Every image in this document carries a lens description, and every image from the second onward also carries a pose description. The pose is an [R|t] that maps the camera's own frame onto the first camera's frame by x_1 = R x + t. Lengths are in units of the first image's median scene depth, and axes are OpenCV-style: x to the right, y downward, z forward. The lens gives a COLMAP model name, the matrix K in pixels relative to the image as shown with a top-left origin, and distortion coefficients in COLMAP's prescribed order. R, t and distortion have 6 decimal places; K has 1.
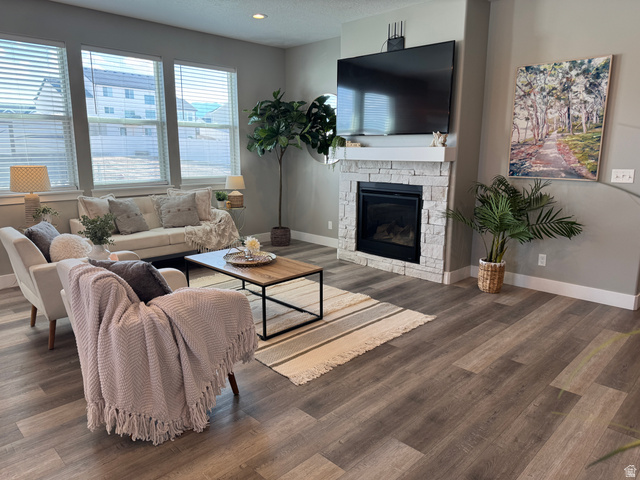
lens RADIAL K [[446.1, 0, 318.9], [0, 446.1, 240.1], [0, 0, 1]] dist [0.070568, -0.091282]
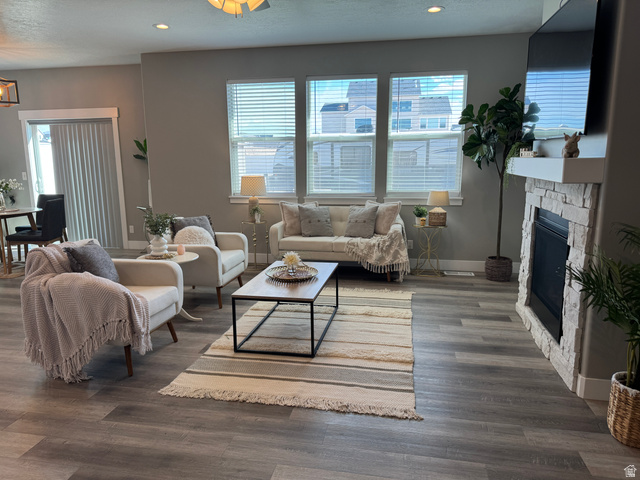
lens RADIAL K [[447.3, 0, 319.0], [0, 447.3, 241.3], [0, 0, 1]] dist [0.070714, -0.091665]
pose [[0.558256, 0.140817, -0.817631, 0.583150], [-0.154498, 0.985898, 0.064310, -0.088180], [0.815157, 0.090421, 0.572139, 0.408196]]
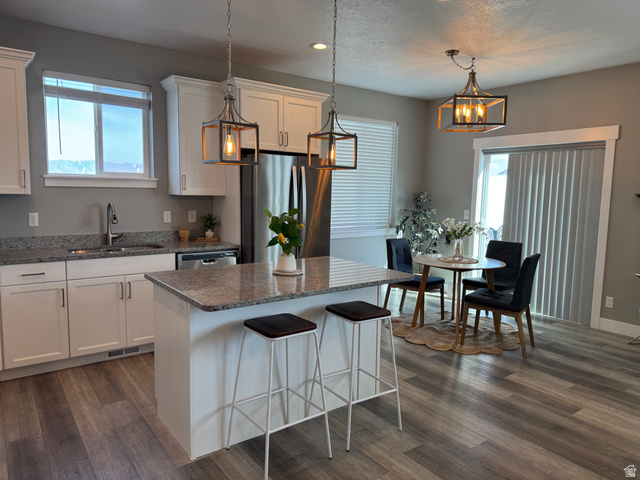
lens RADIAL K [[446.1, 0, 318.9], [0, 446.1, 240.1], [0, 0, 1]] dist [0.070568, -0.091282]
pose [[-0.153615, 0.107888, -0.982223, 0.029255], [-0.213991, 0.966800, 0.139661, -0.069964], [0.964682, 0.231641, -0.125428, 0.199654]]
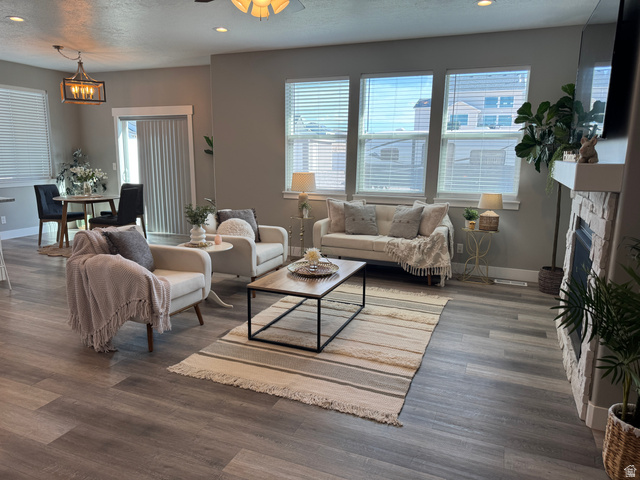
lens RADIAL K [[446.1, 0, 318.9], [0, 446.1, 240.1], [0, 0, 1]] dist [0.070568, -0.091282]
pose [[0.380623, 0.173191, -0.908367, 0.648536], [-0.195085, 0.975236, 0.104196, -0.112610], [0.903918, 0.137550, 0.404984, 0.509831]]
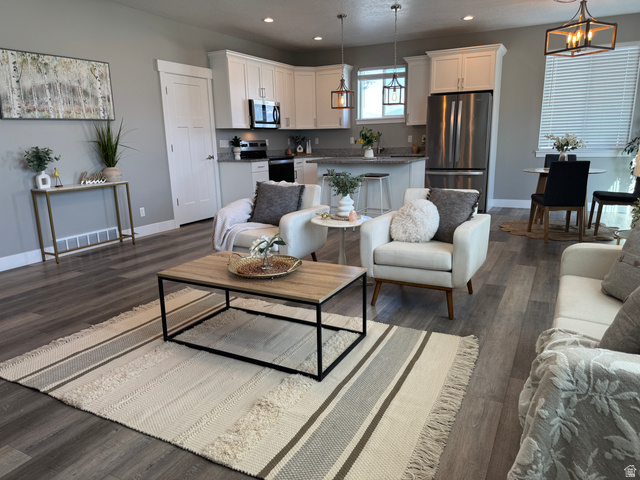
lens RADIAL K [[446.1, 0, 318.9], [0, 446.1, 240.1], [0, 0, 1]] dist [0.070568, -0.091282]
pose [[-0.954808, 0.084233, -0.285038, -0.031446], [-0.038391, 0.916017, 0.399298, -0.245118], [0.294733, 0.392196, -0.871386, 1.400748]]
